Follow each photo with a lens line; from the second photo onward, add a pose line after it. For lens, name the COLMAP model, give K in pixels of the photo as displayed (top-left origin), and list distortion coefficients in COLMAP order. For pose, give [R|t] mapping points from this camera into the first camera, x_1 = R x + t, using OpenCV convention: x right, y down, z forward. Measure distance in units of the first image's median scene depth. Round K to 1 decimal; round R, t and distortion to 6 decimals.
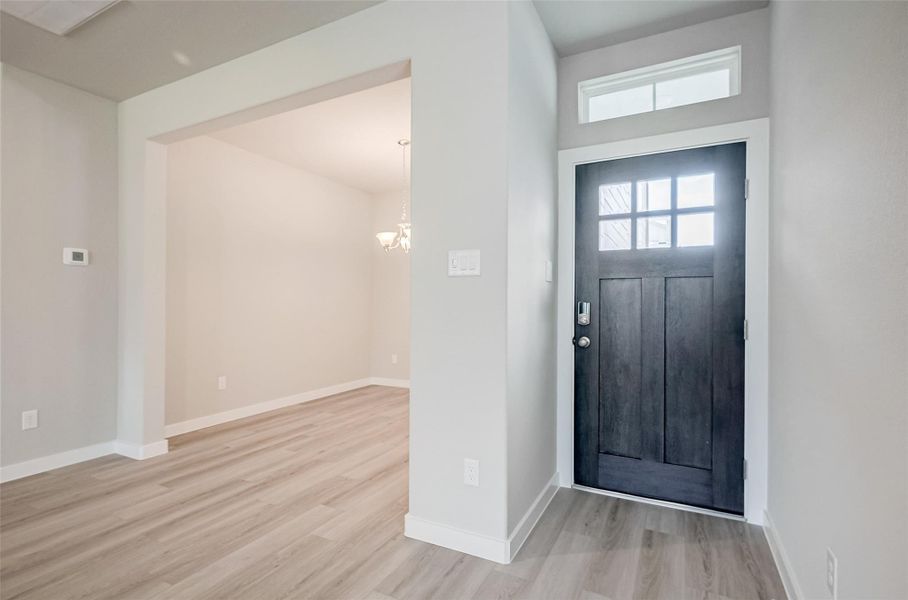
lens RADIAL K [[440.6, 0, 453.0], [0, 440.6, 302.7], [0, 0, 1]] dist [-0.000833, 0.000000]
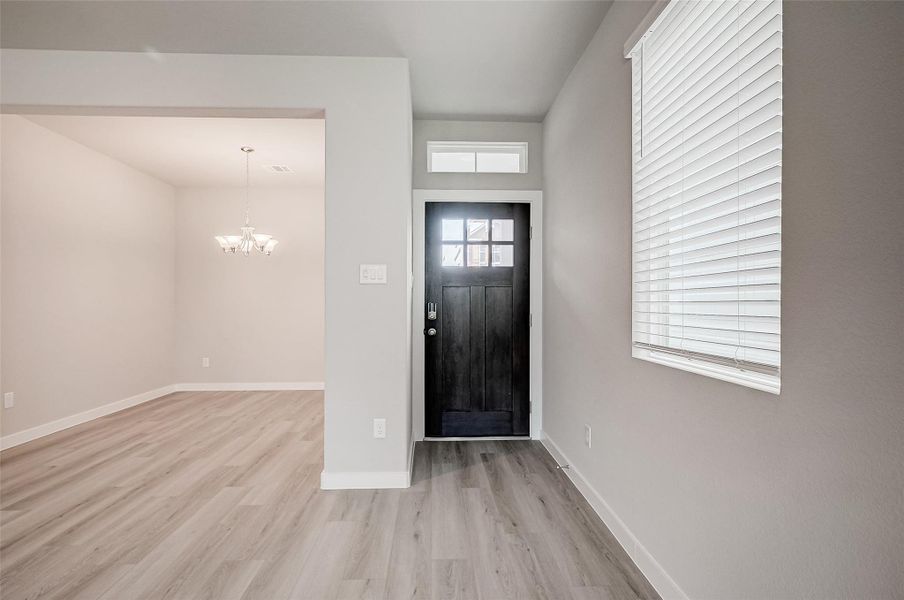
lens RADIAL K [[438.2, 0, 449.1], [0, 438.2, 301.6], [0, 0, 1]] dist [-0.000801, -0.000102]
pose [[0.870006, 0.001267, 0.493040, -0.351209], [0.000419, 0.999994, -0.003309, -0.000854], [-0.493042, 0.003085, 0.870000, -0.225774]]
